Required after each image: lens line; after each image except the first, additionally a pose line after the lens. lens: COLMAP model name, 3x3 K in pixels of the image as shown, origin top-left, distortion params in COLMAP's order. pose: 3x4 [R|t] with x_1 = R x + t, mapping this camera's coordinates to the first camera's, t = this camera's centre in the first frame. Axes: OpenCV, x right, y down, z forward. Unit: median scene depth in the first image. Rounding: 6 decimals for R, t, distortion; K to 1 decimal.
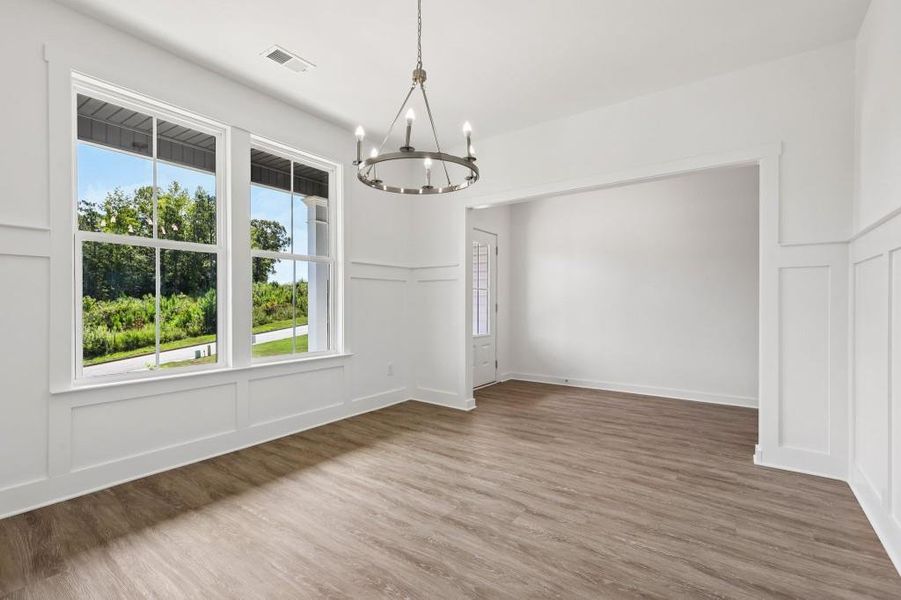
lens RADIAL K [[404.4, 0, 448.2], [0, 404.4, 302.2], [0, 0, 1]] dist [0.004361, 0.000665]
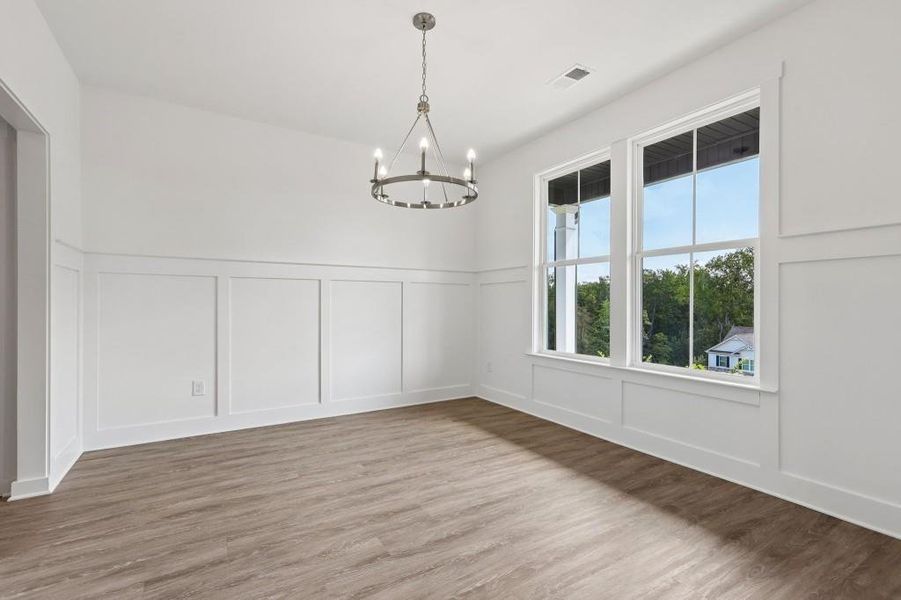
lens RADIAL K [[404.4, 0, 448.2], [0, 404.4, 302.2], [0, 0, 1]] dist [0.004361, 0.000665]
pose [[-0.375989, -0.006843, -0.926599, 0.807732], [-0.004303, 0.999975, -0.005638, 0.001005], [0.926614, 0.001868, -0.376009, 1.250626]]
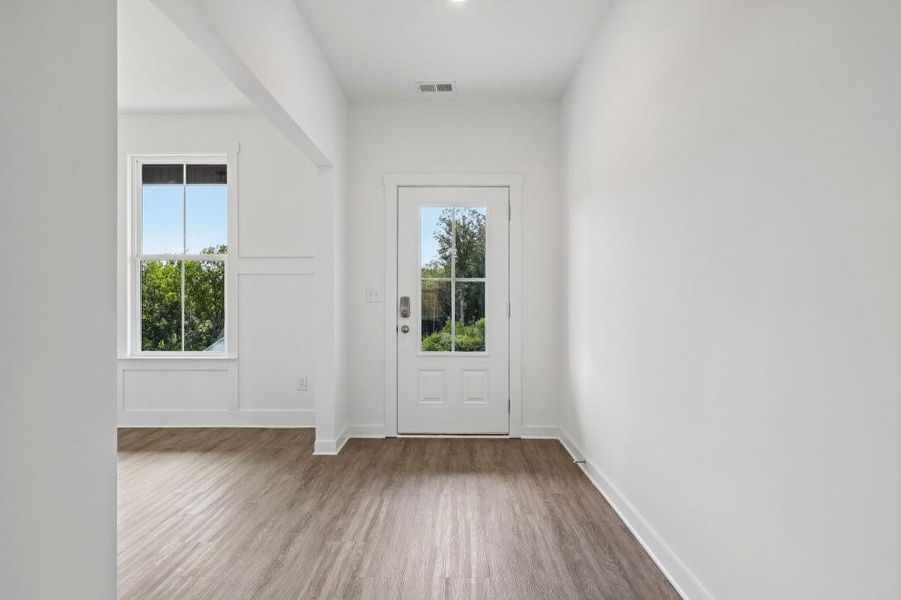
lens RADIAL K [[504.3, 0, 437.0], [0, 504.3, 302.9], [0, 0, 1]] dist [0.005972, 0.001076]
pose [[0.583743, -0.000541, -0.811938, 1.518245], [0.001649, 0.999999, 0.000519, 0.006293], [0.811937, -0.001642, 0.583743, 1.135396]]
